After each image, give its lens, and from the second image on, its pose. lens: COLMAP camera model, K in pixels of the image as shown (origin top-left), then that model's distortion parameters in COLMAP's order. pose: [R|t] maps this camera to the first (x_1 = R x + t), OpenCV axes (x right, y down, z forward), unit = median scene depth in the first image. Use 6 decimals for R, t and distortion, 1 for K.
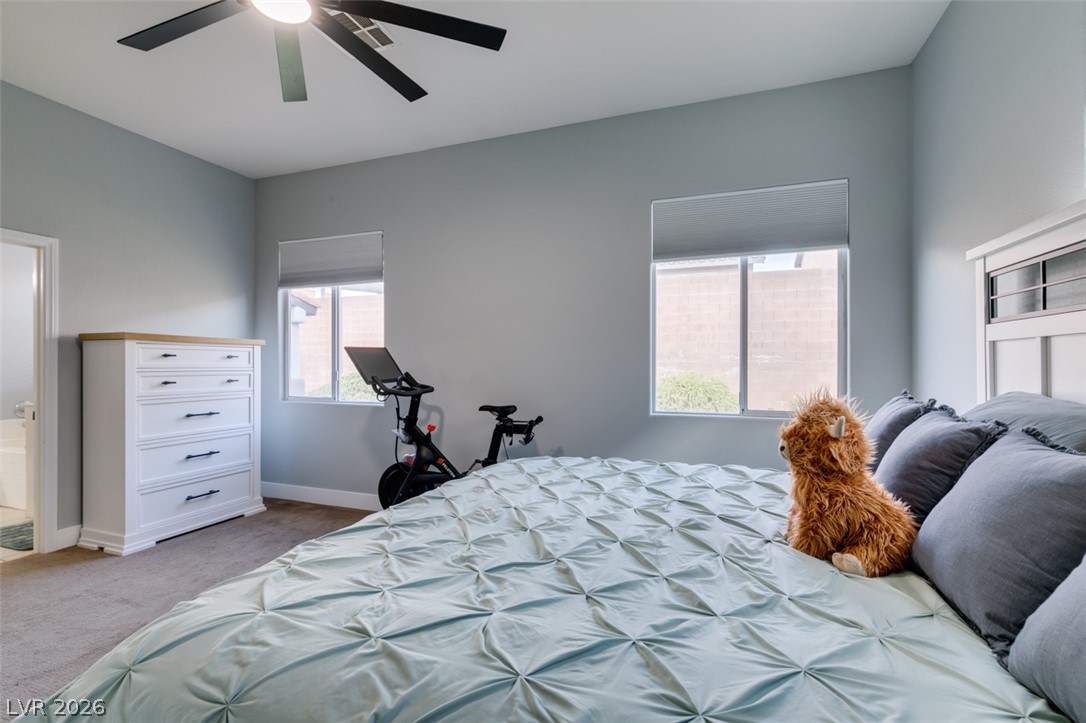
lens RADIAL K [[487.0, 0, 540.1], [0, 487.0, 359.3], [0, 0, 1]] dist [0.001028, -0.001898]
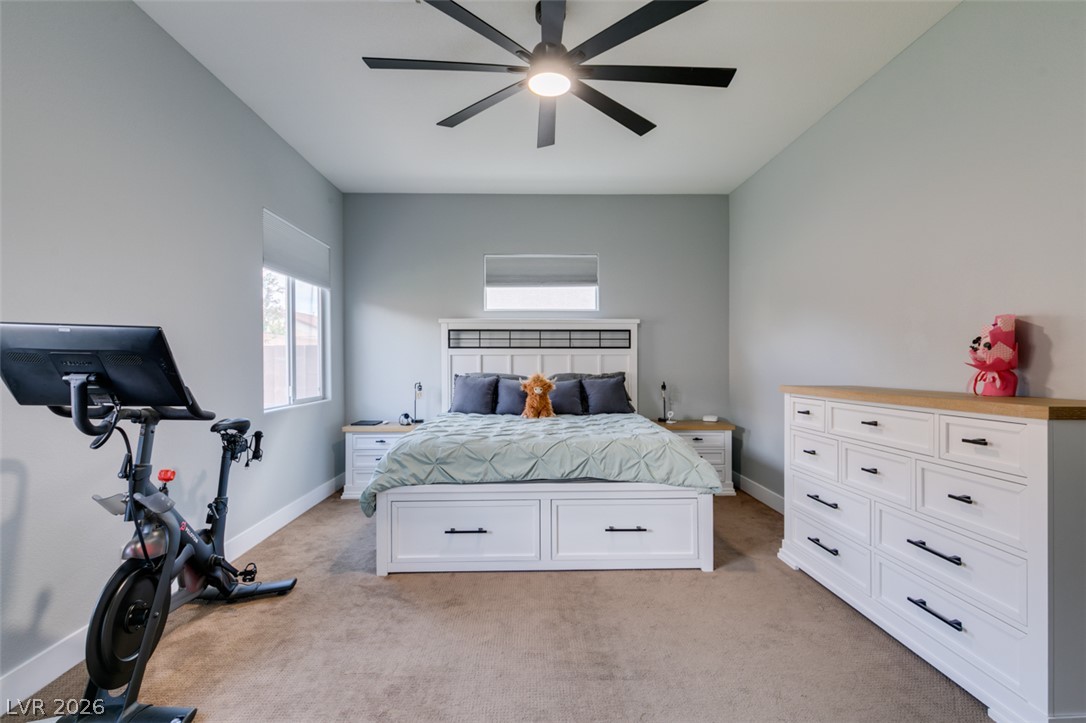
lens RADIAL K [[487.0, 0, 541.3], [0, 487.0, 360.1], [0, 0, 1]] dist [0.001028, -0.001898]
pose [[-0.371284, 0.005610, 0.928502, -0.948052], [-0.006853, 0.999938, -0.008782, 0.005605], [-0.928494, -0.009624, -0.371222, 0.826559]]
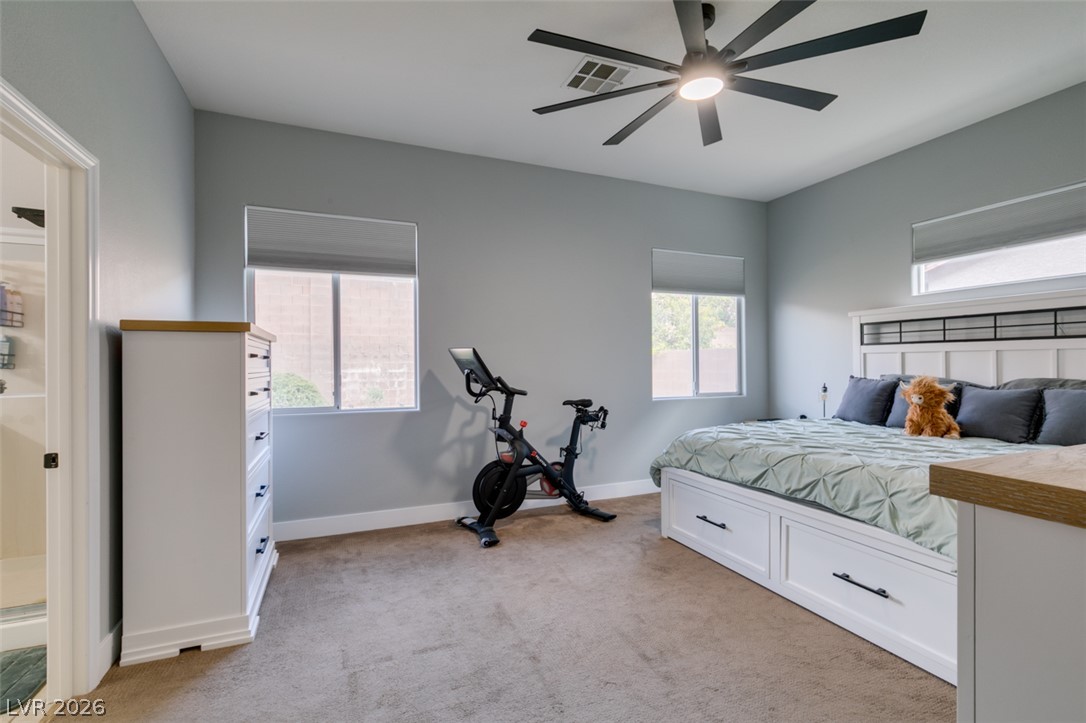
lens RADIAL K [[487.0, 0, 537.6], [0, 487.0, 360.5], [0, 0, 1]] dist [0.001028, -0.001898]
pose [[0.735136, -0.000427, 0.677919, -0.958926], [-0.000641, 0.999999, 0.001325, -0.002835], [-0.677919, -0.001409, 0.735135, 0.189068]]
